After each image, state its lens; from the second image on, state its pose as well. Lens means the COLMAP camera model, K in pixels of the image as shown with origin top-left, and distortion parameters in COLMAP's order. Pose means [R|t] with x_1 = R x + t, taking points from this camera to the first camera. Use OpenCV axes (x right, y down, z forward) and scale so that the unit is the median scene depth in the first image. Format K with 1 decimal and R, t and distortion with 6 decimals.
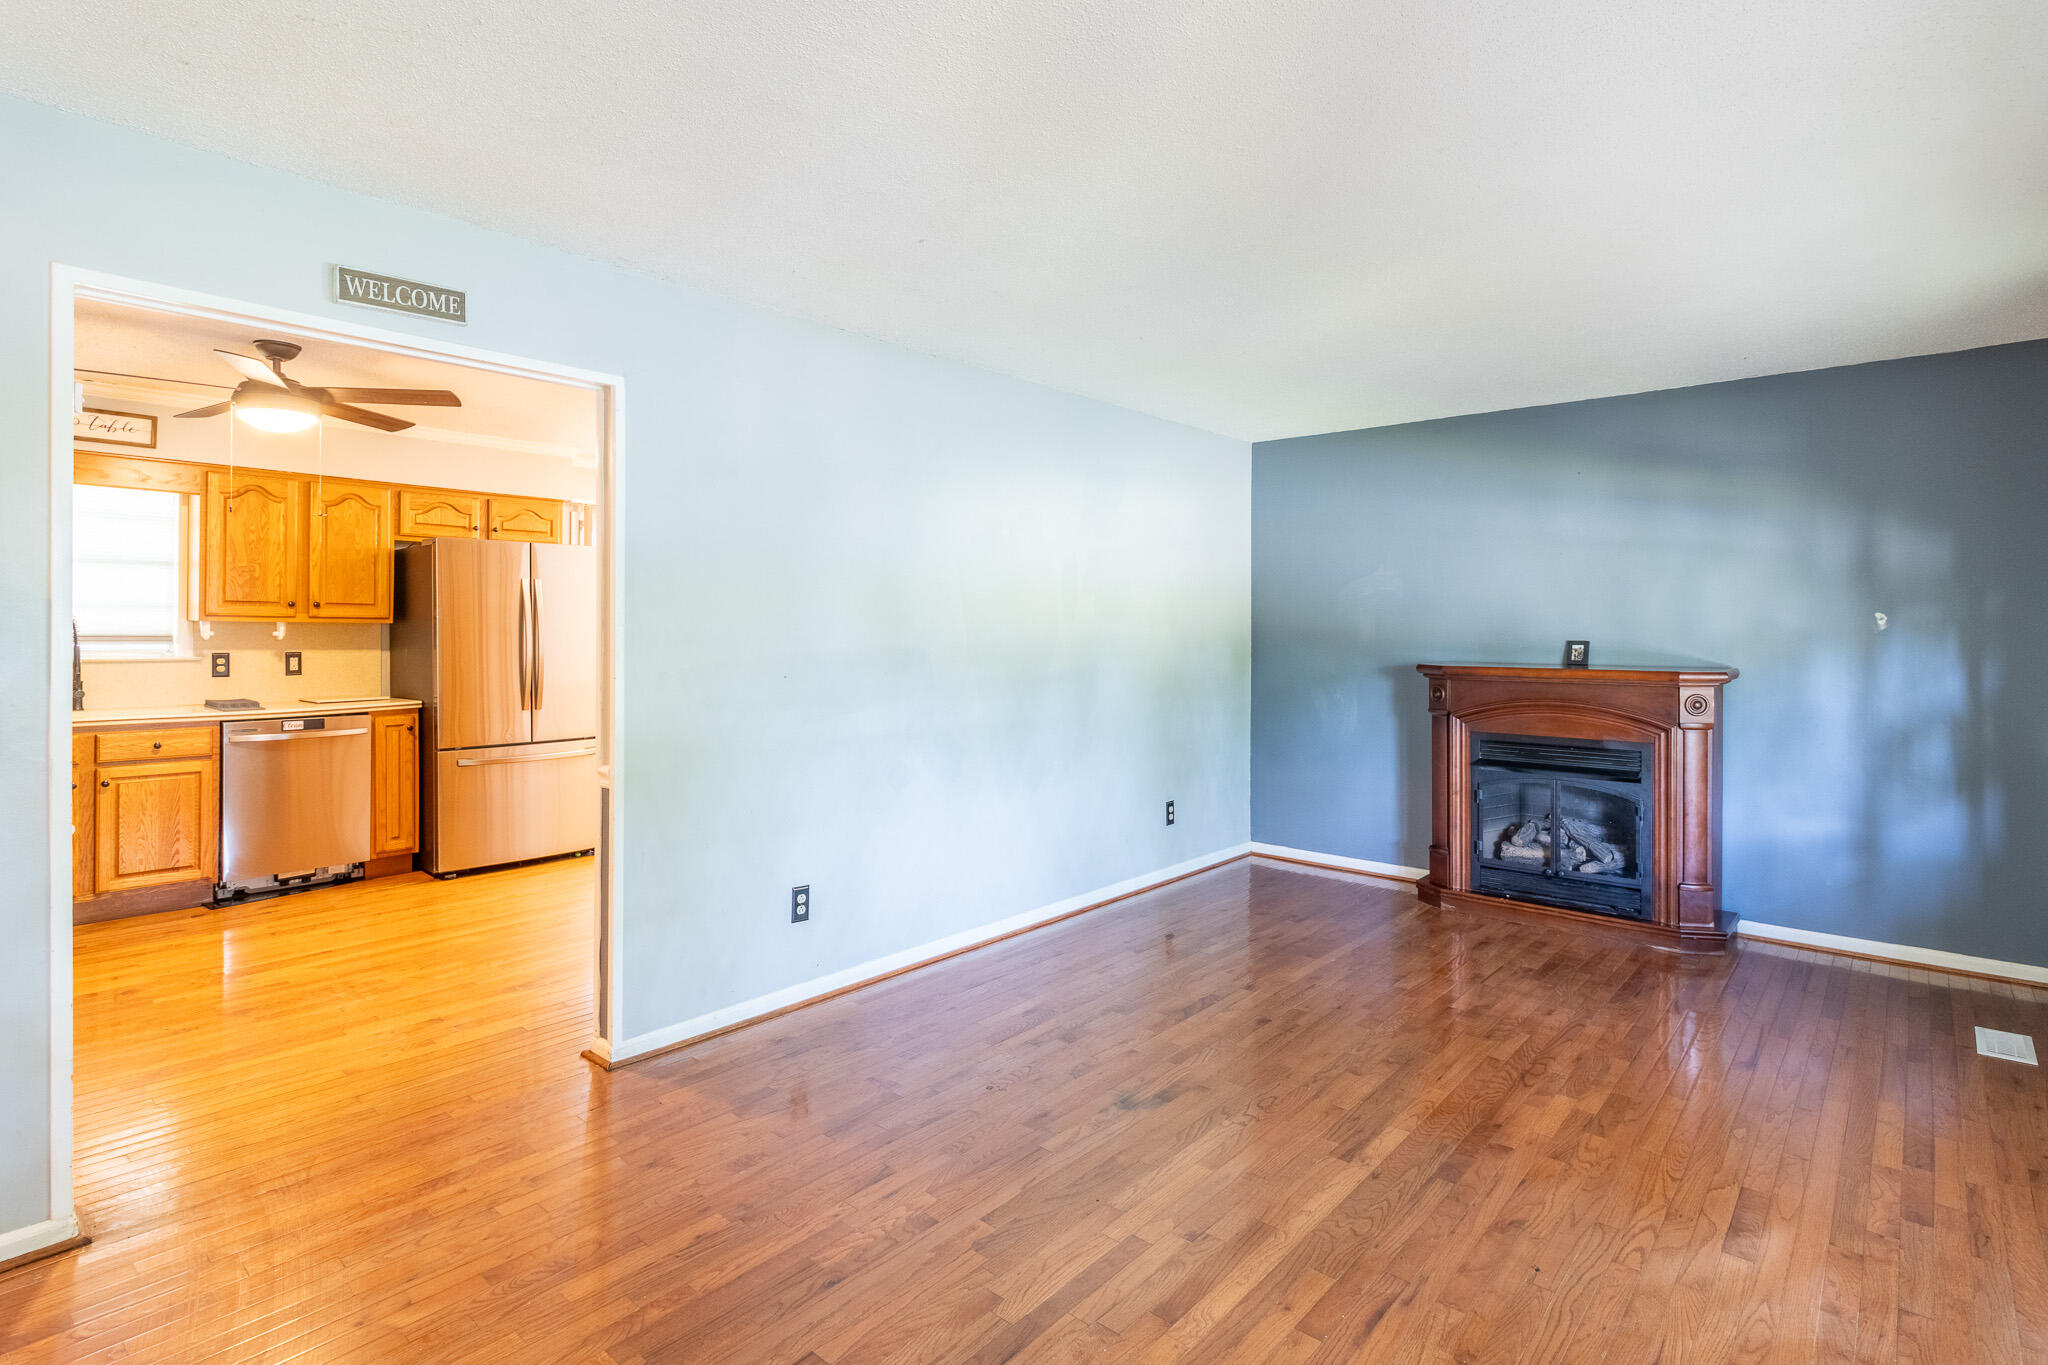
lens RADIAL K [[1013.5, 0, 1029.3], [0, 1013.5, 630.6], [0, 0, 1]] dist [0.000131, -0.001572]
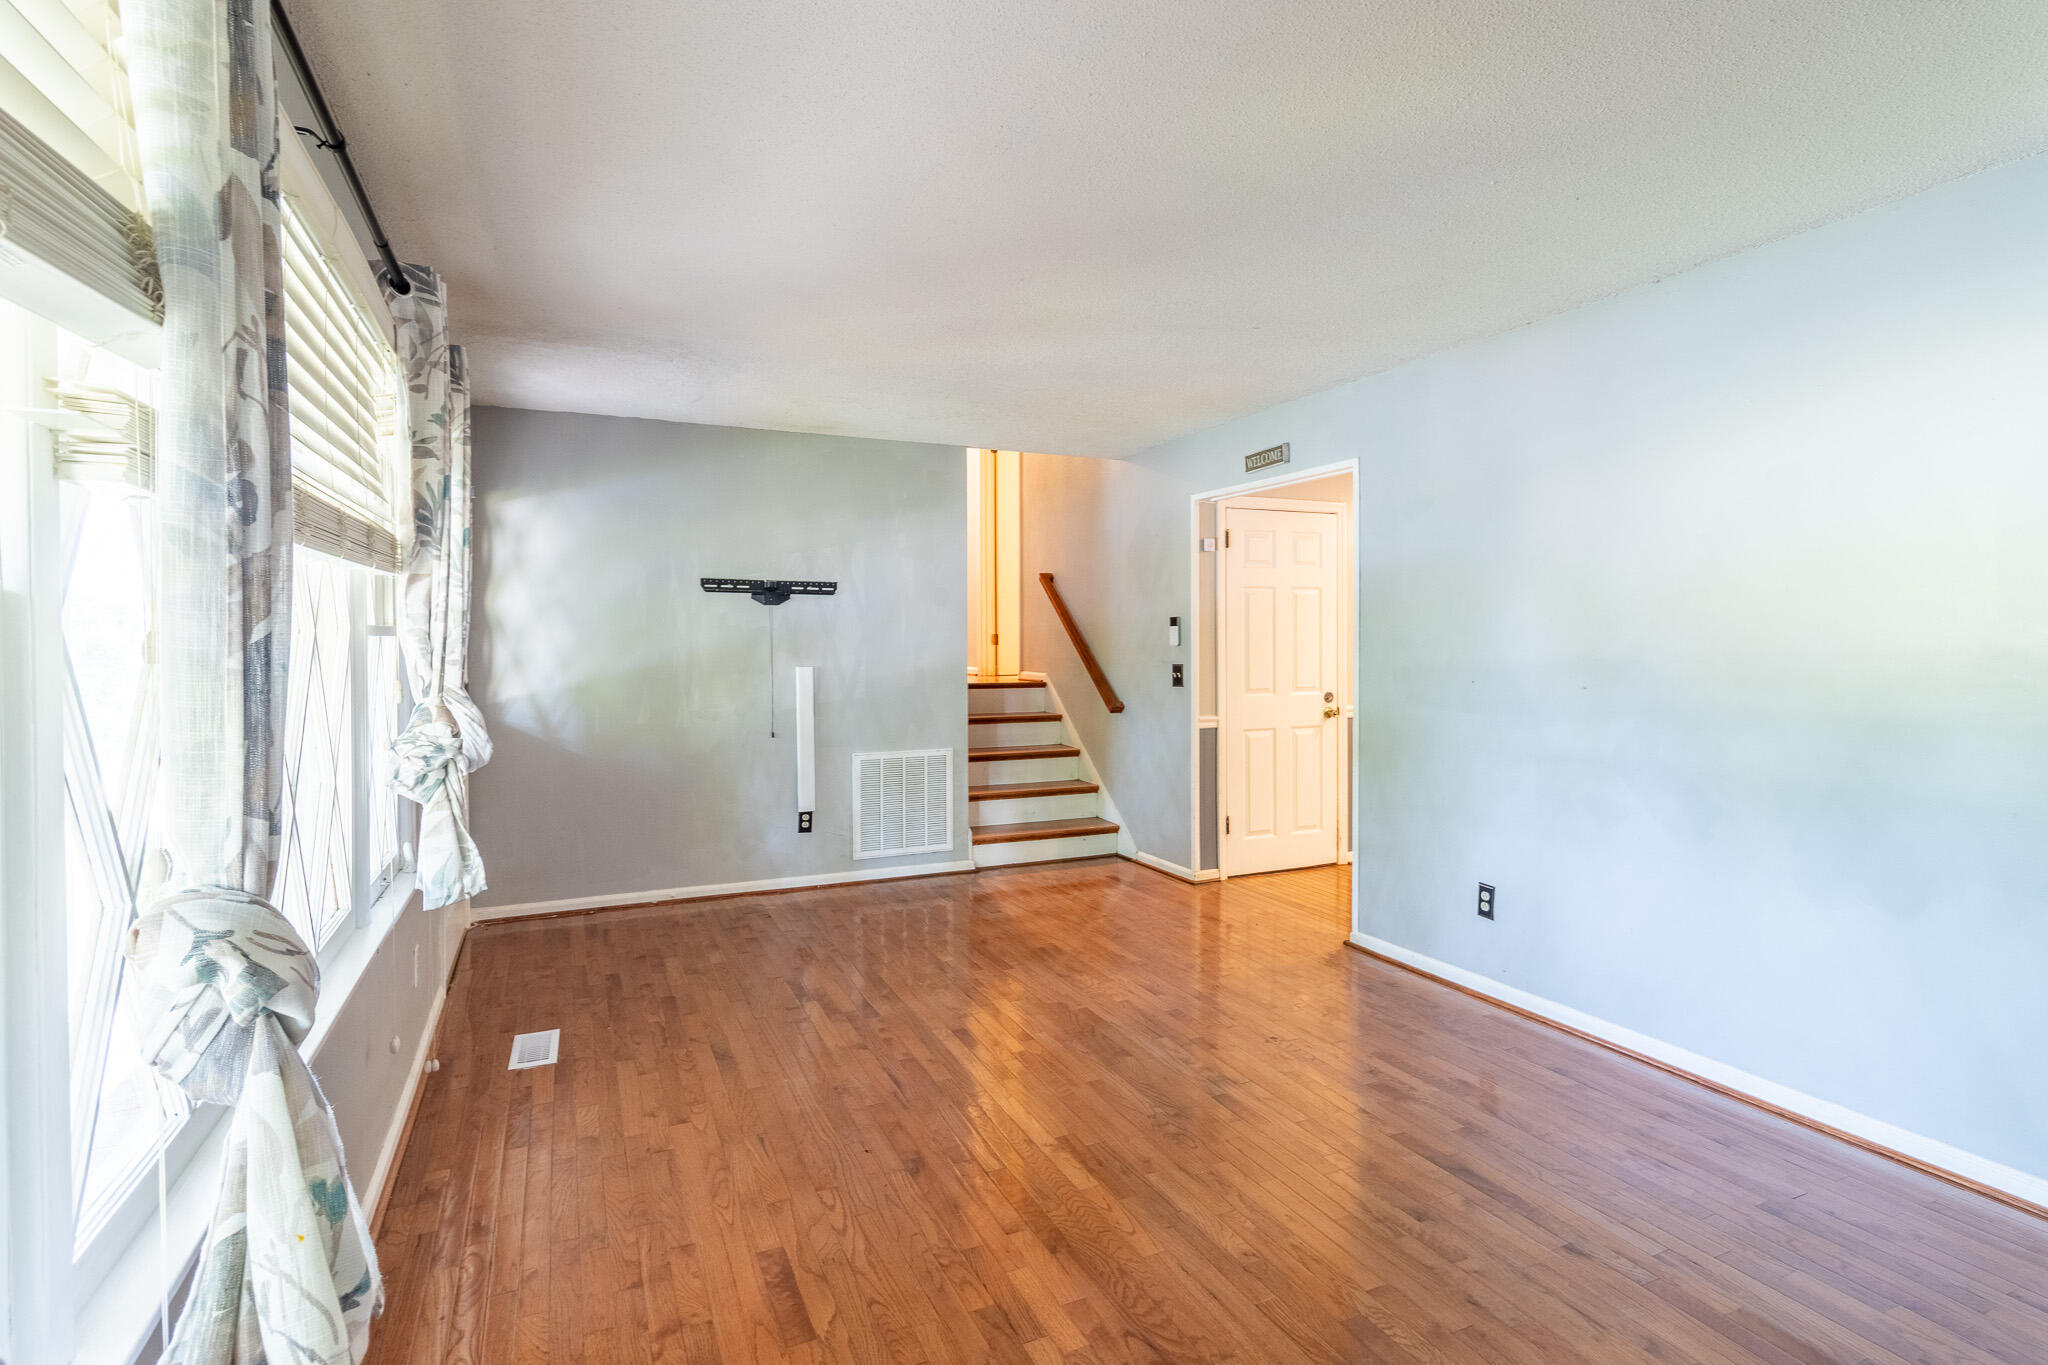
lens RADIAL K [[1011.7, 0, 1025.9], [0, 1011.7, 646.2], [0, 0, 1]] dist [0.001593, -0.000348]
pose [[-0.411276, 0.004862, -0.911498, 0.830151], [0.000145, 0.999986, 0.005269, 0.001881], [0.911511, 0.002034, -0.411271, 0.903031]]
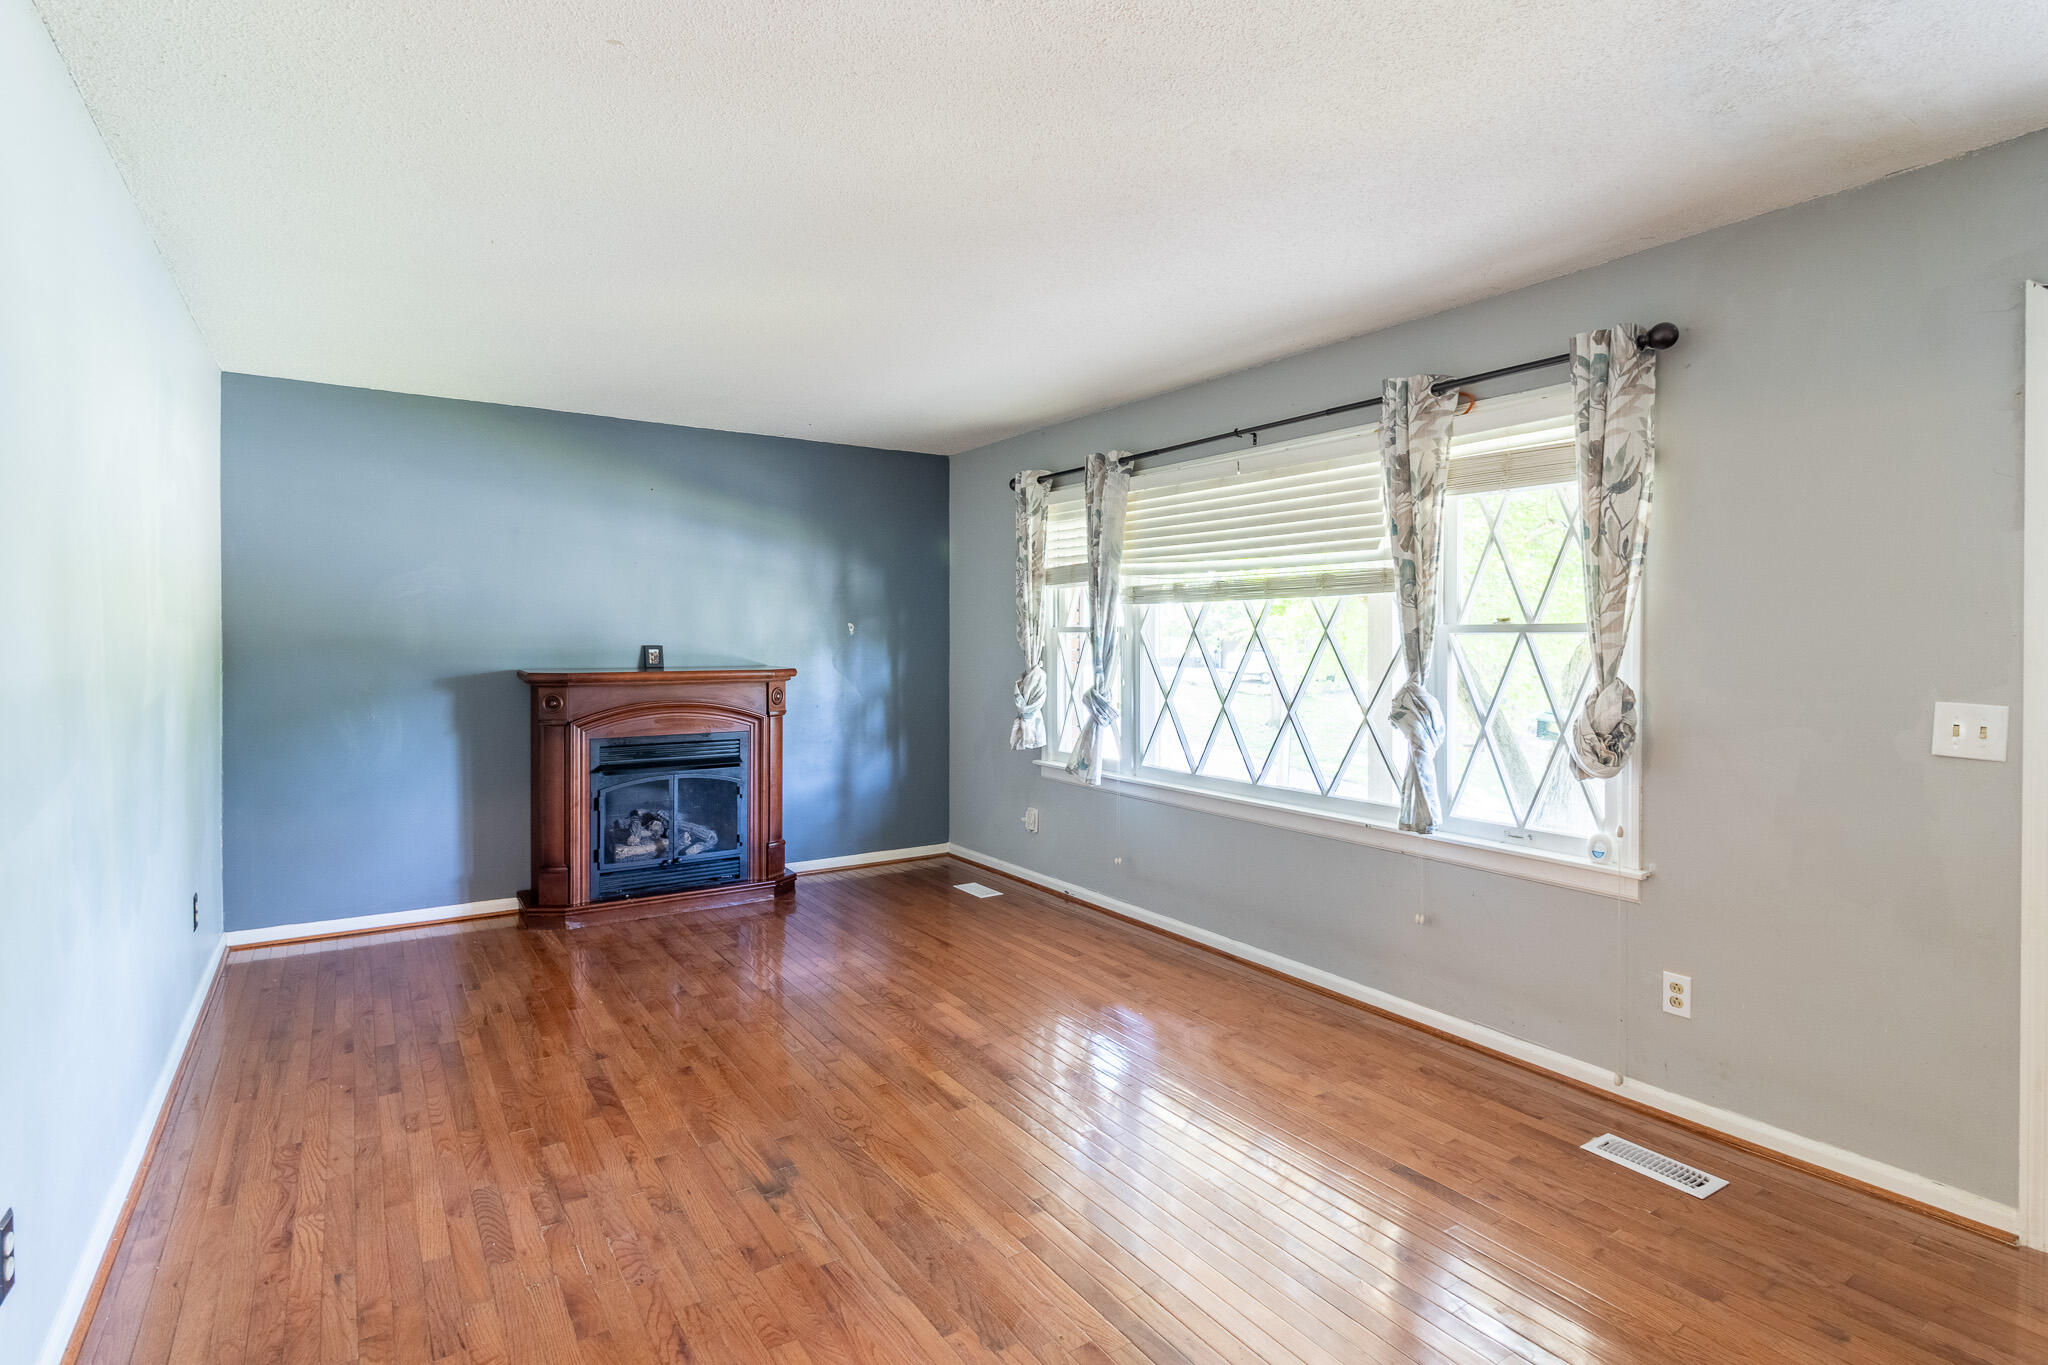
lens RADIAL K [[1011.7, 0, 1025.9], [0, 1011.7, 646.2], [0, 0, 1]] dist [0.001593, -0.000348]
pose [[0.260860, -0.010705, 0.965317, -0.481169], [0.000696, 0.999940, 0.010901, -0.000663], [-0.965376, -0.002172, 0.260852, 0.412347]]
